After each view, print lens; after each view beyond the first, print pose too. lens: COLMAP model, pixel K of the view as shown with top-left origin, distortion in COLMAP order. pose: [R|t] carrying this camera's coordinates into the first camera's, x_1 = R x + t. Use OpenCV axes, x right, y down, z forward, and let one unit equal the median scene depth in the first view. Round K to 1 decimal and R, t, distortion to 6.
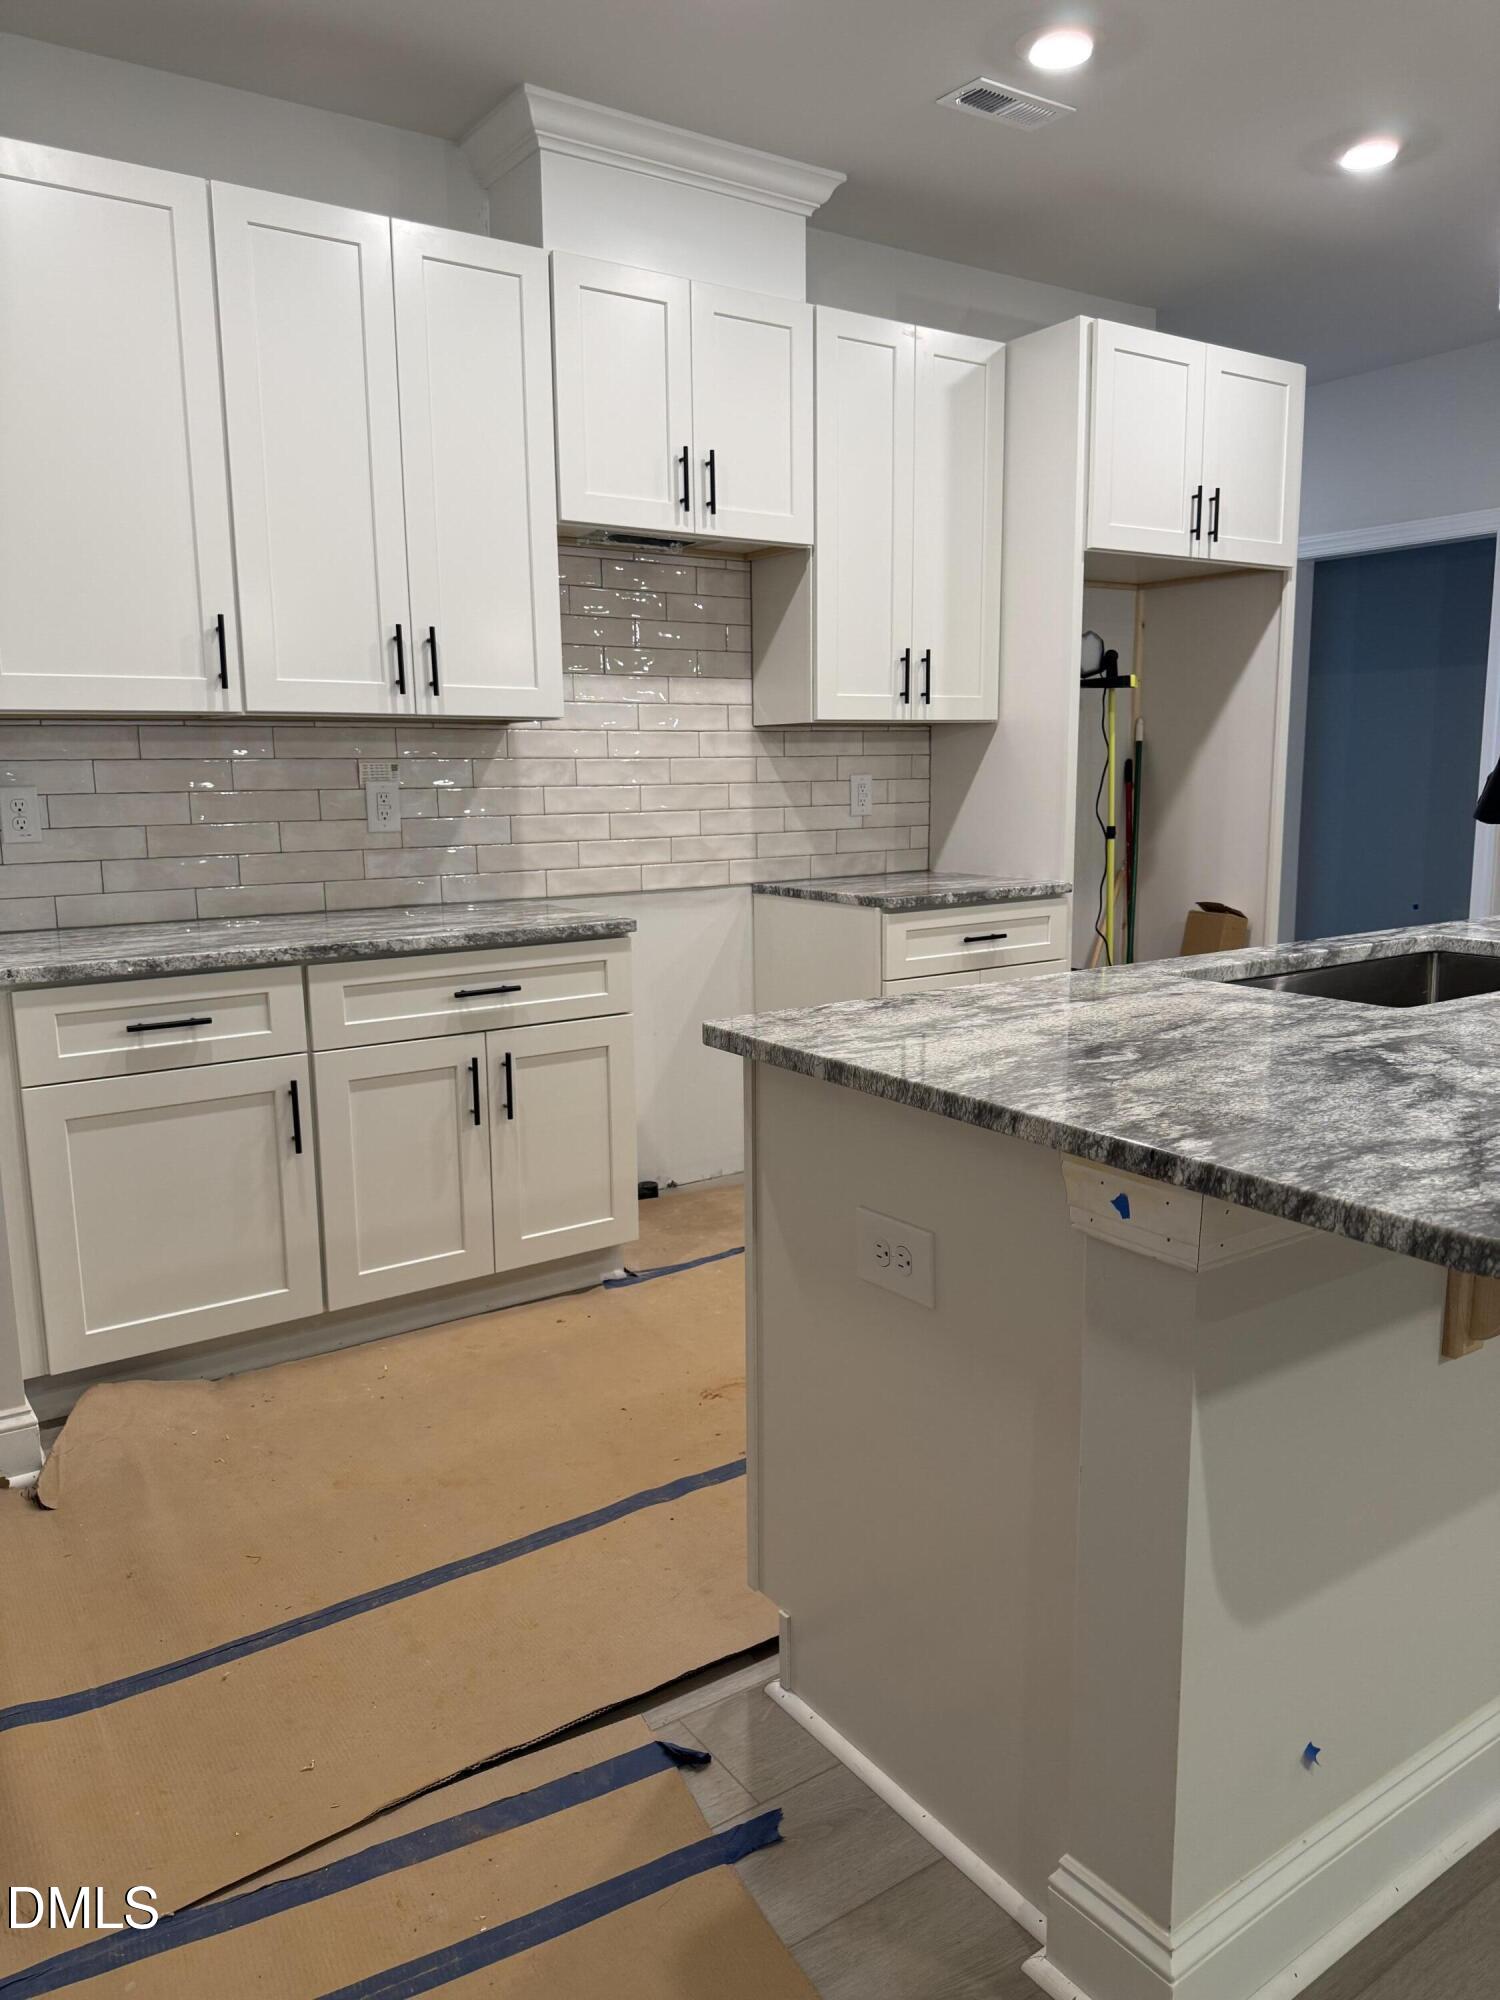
lens RADIAL K [[1400.6, 0, 750.0], [0, 1400.6, 1000.0], [0, 0, 1]] dist [0.074300, -0.100869]
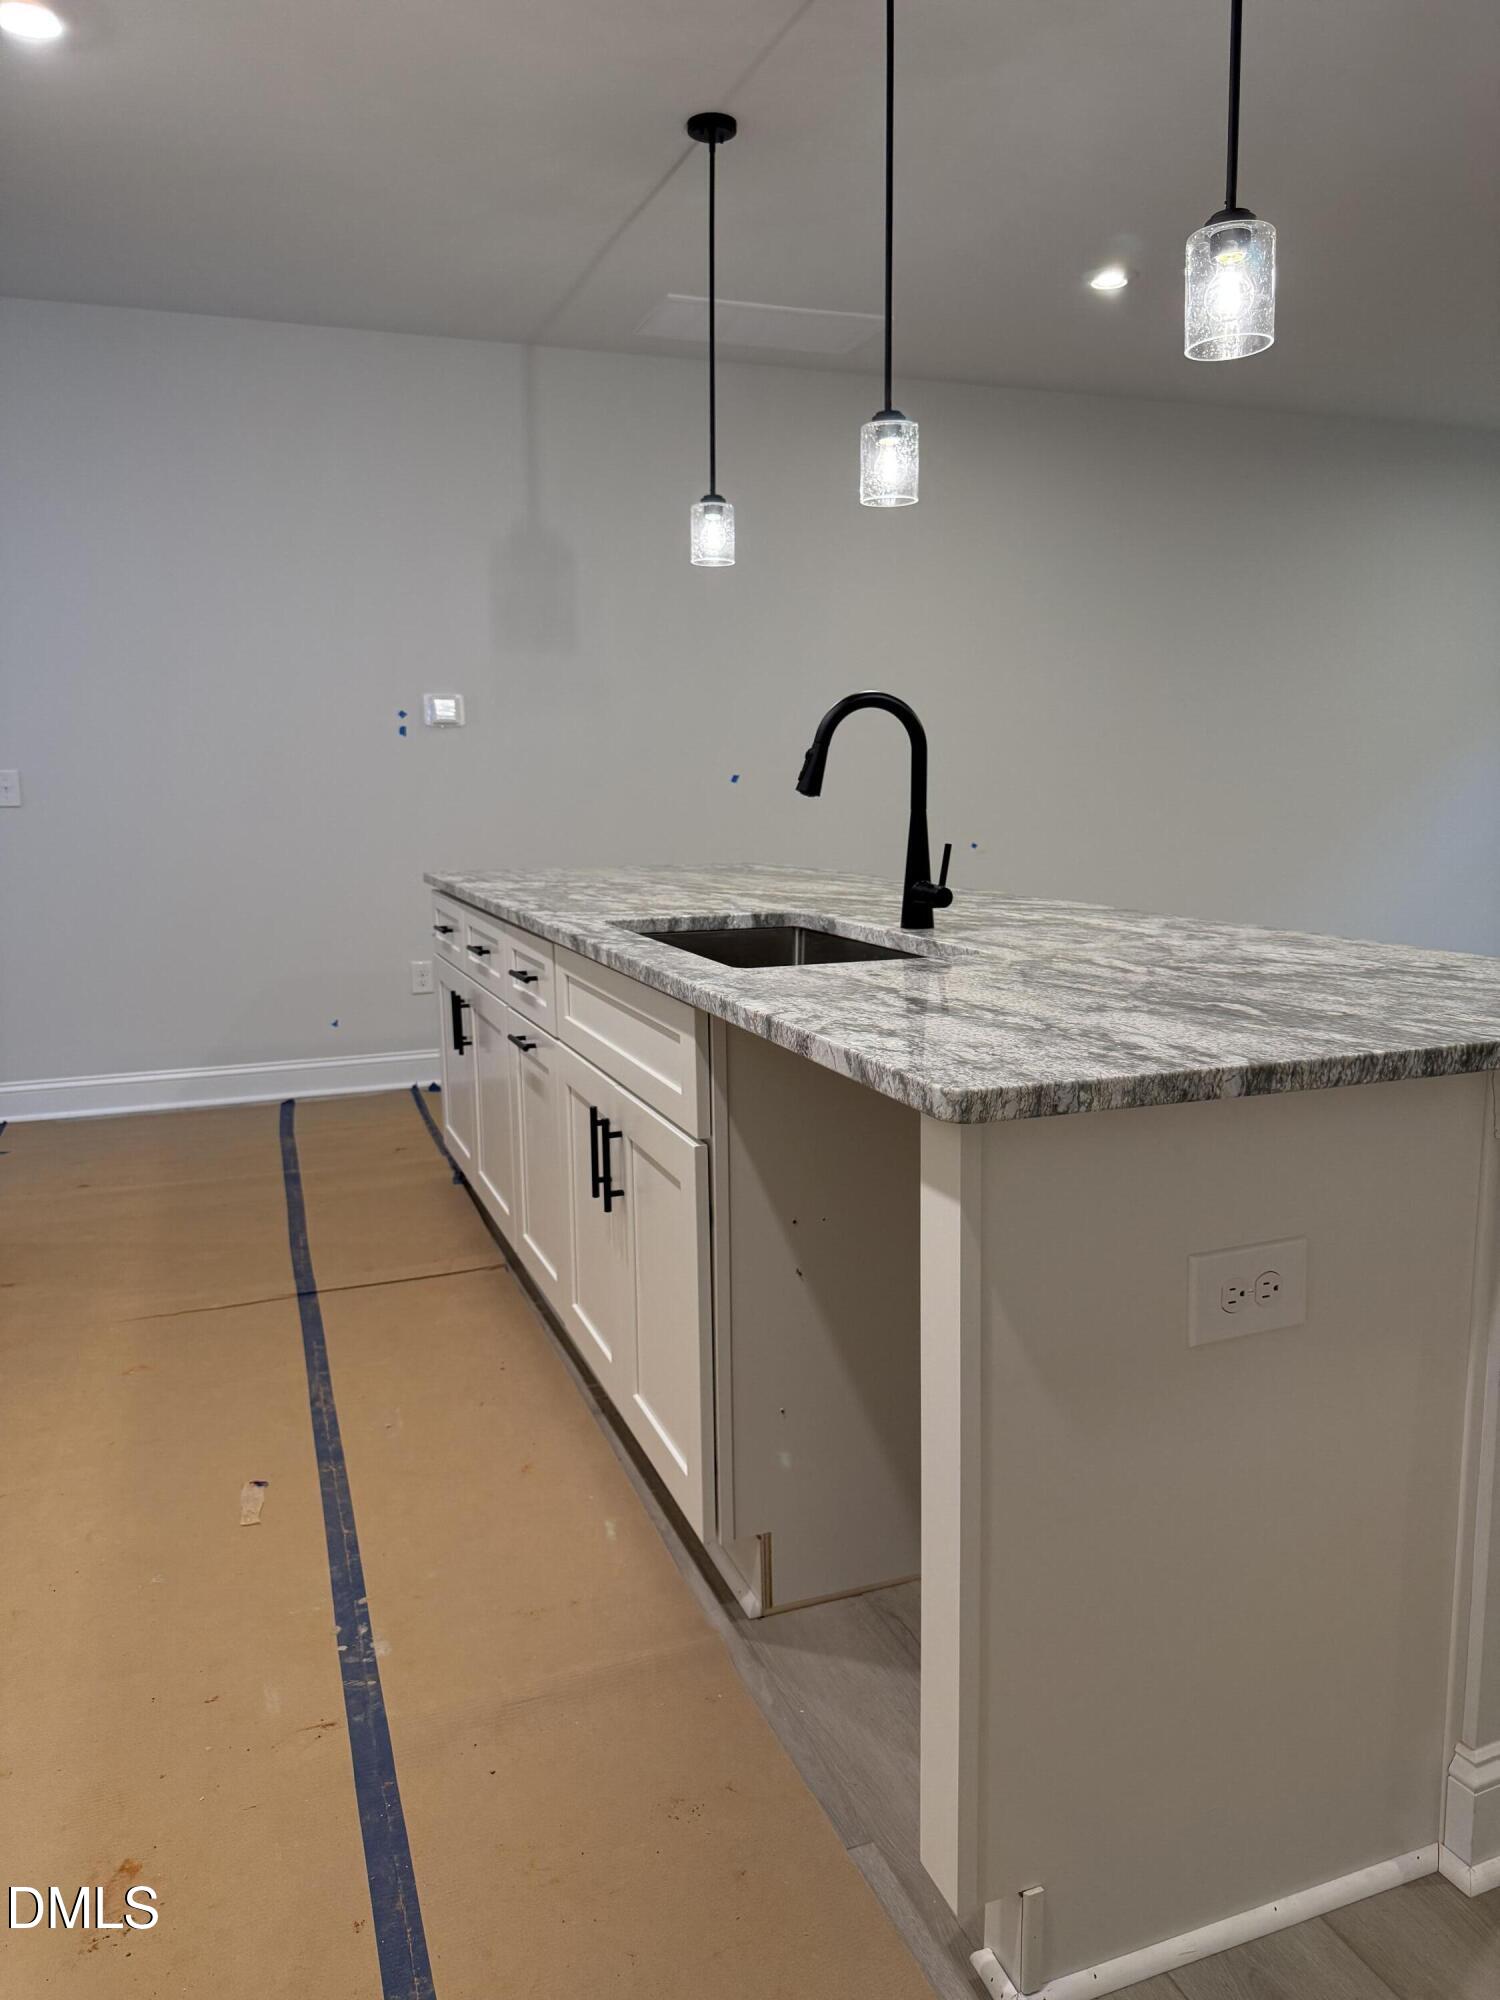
lens RADIAL K [[1400.6, 0, 750.0], [0, 1400.6, 1000.0], [0, 0, 1]] dist [0.074300, -0.100869]
pose [[0.245565, -0.146585, 0.958233, -0.747588], [0.172544, 0.979326, 0.105594, -0.121866], [-0.953901, 0.139407, 0.265781, 1.065787]]
